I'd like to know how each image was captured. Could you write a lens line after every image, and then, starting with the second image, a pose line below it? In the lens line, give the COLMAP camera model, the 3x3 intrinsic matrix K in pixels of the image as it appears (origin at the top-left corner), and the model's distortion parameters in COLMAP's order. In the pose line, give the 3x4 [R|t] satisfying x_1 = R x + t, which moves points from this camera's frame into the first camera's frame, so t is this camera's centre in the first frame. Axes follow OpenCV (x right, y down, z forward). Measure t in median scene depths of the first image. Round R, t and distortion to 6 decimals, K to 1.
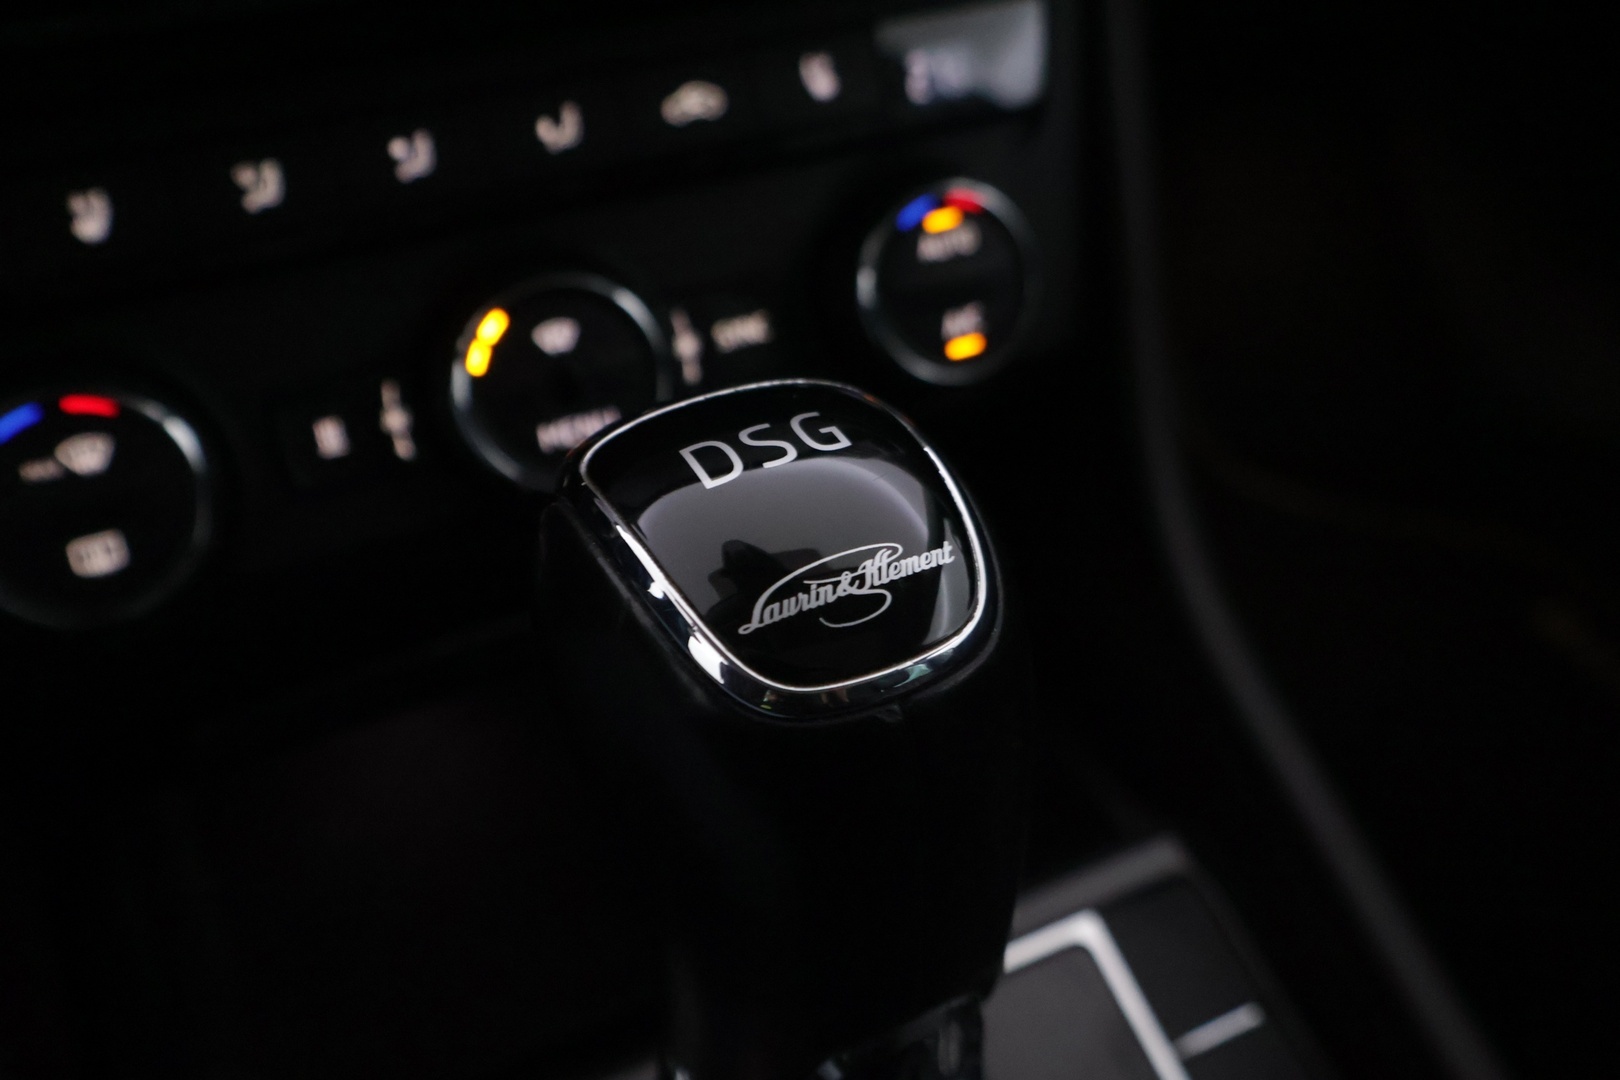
lens RADIAL K [[1549.7, 0, 852.6], [0, 1549.7, 563.5], [0, 0, 1]] dist [-0.012592, 0.000000]
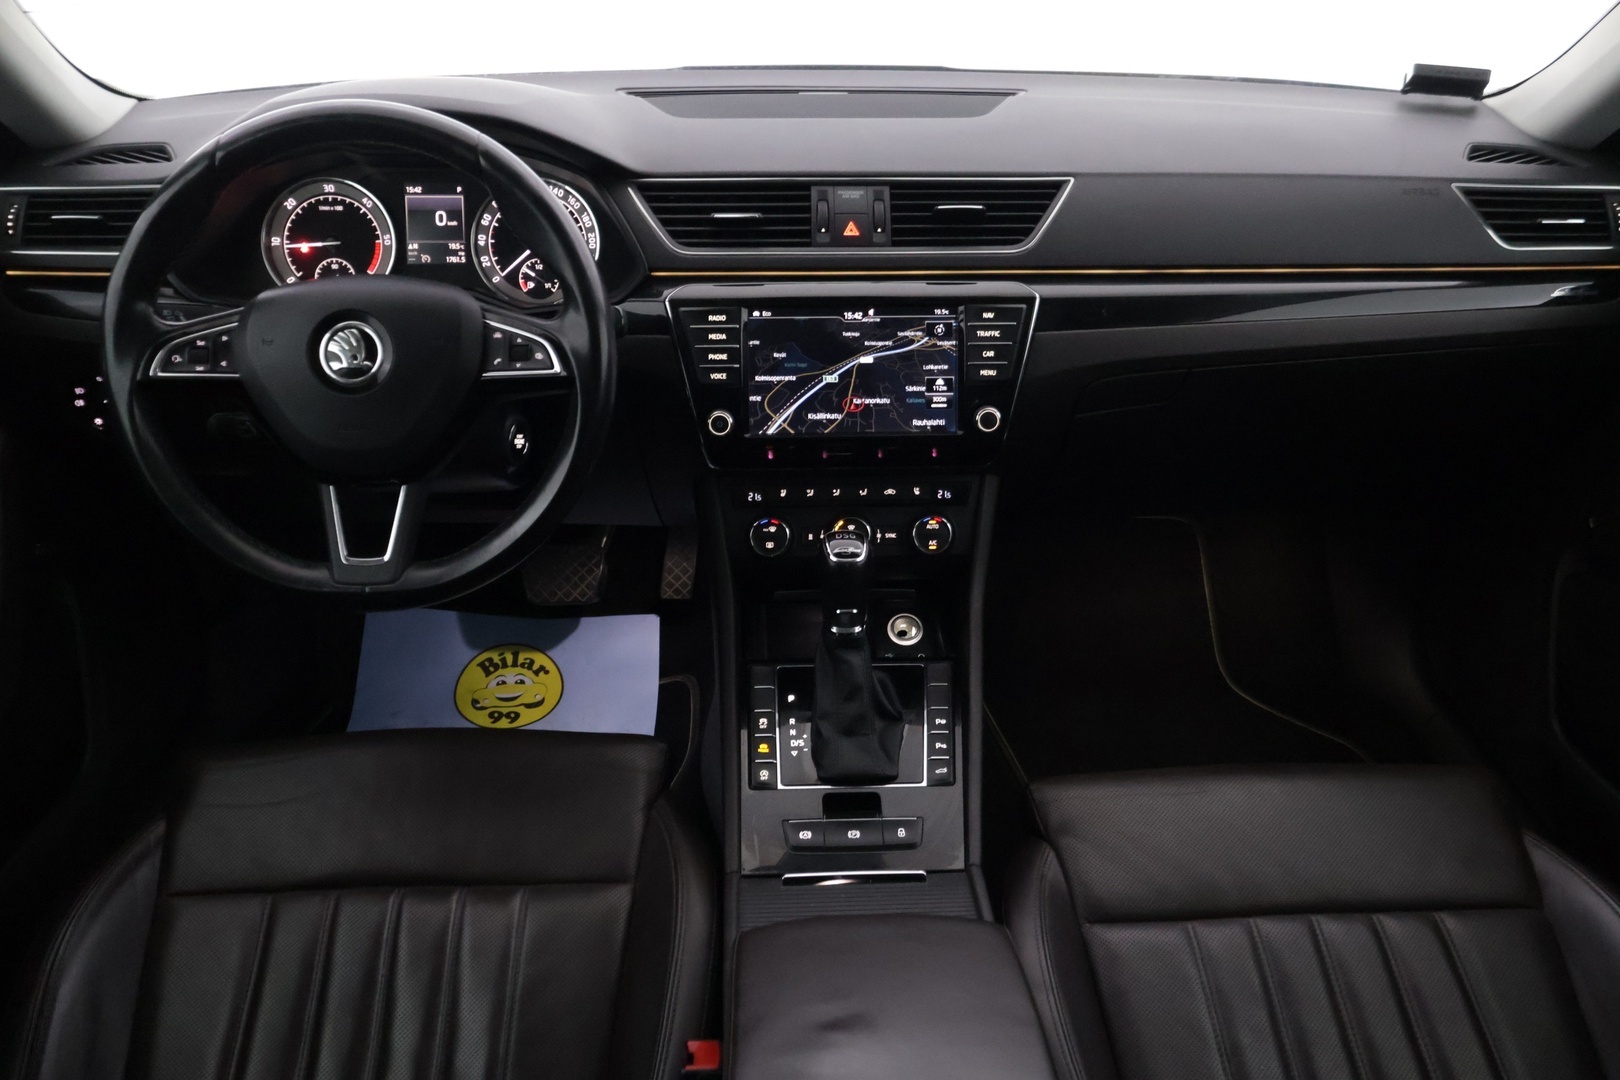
lens RADIAL K [[1395.5, 0, 809.4], [0, 1395.5, 544.6], [0, 0, 1]] dist [0.006252, 0.009619]
pose [[0.896244, 0.191823, -0.399937, 1.685871], [-0.268183, 0.952526, -0.144124, 0.674268], [0.353304, 0.236427, 0.905140, -3.572325]]
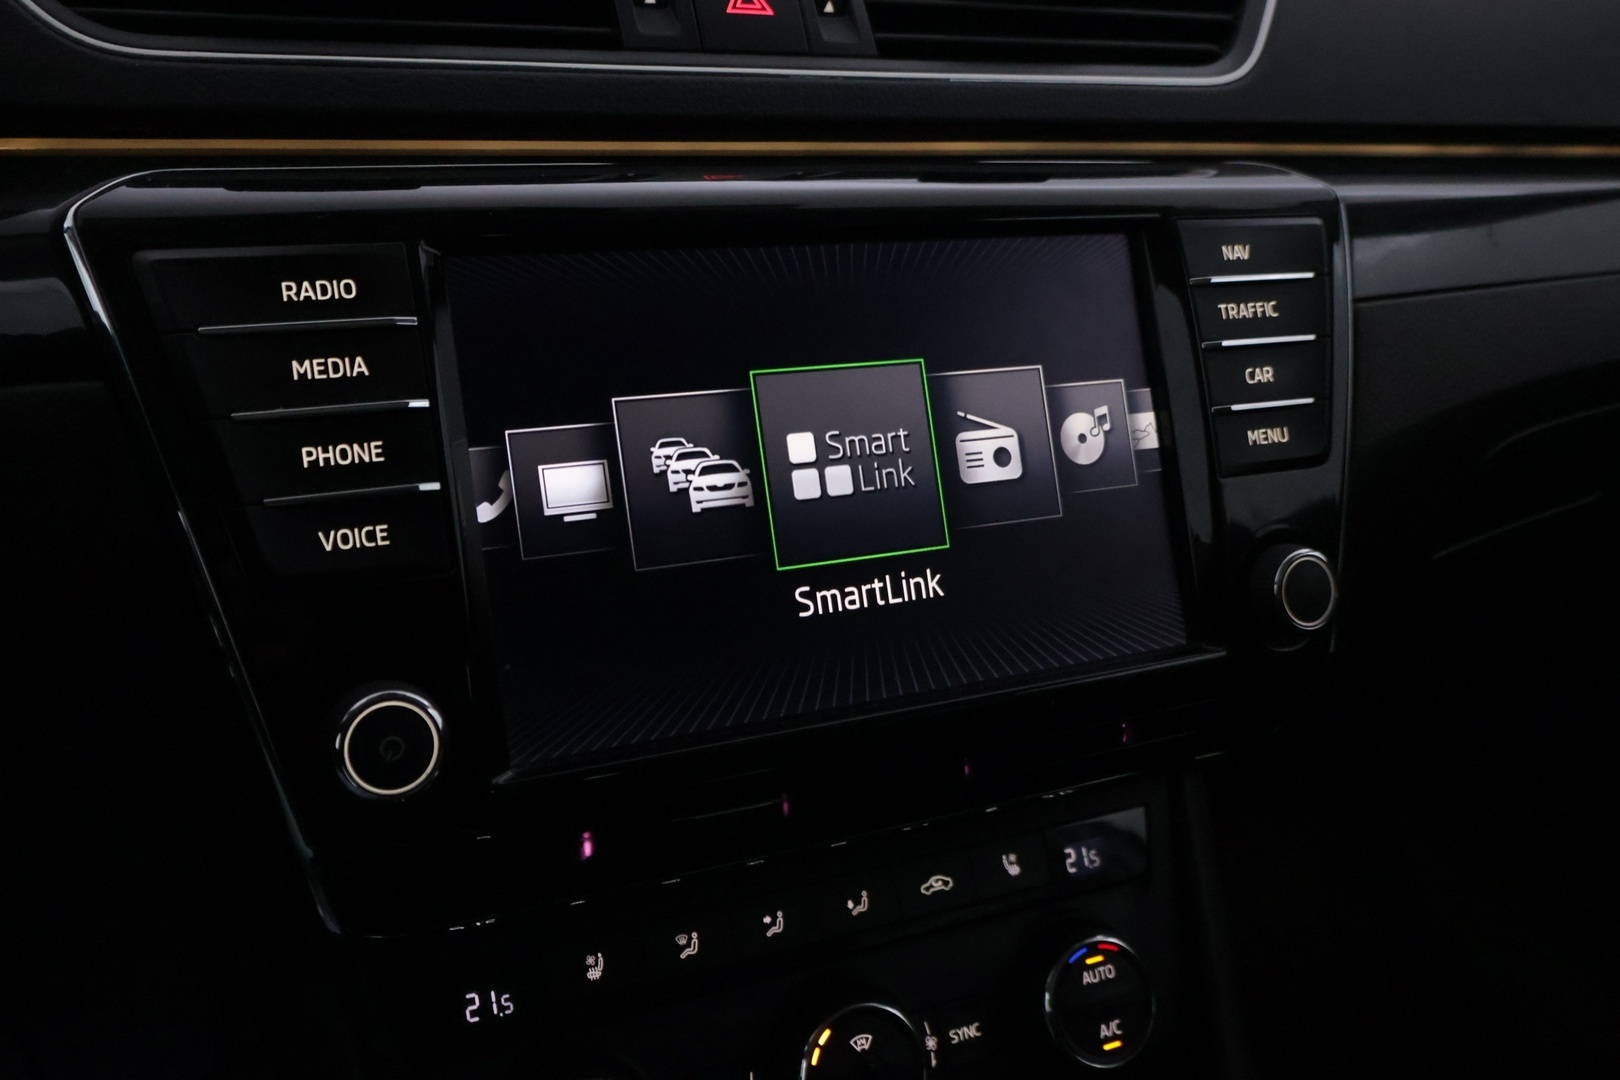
lens RADIAL K [[1549.7, 0, 808.0], [0, 1549.7, 543.4], [0, 0, 1]] dist [-0.012592, 0.000000]
pose [[0.999699, 0.010610, -0.022106, -0.214632], [-0.018161, 0.926109, -0.376818, -0.023080], [0.016474, 0.377106, 0.926024, -0.631240]]
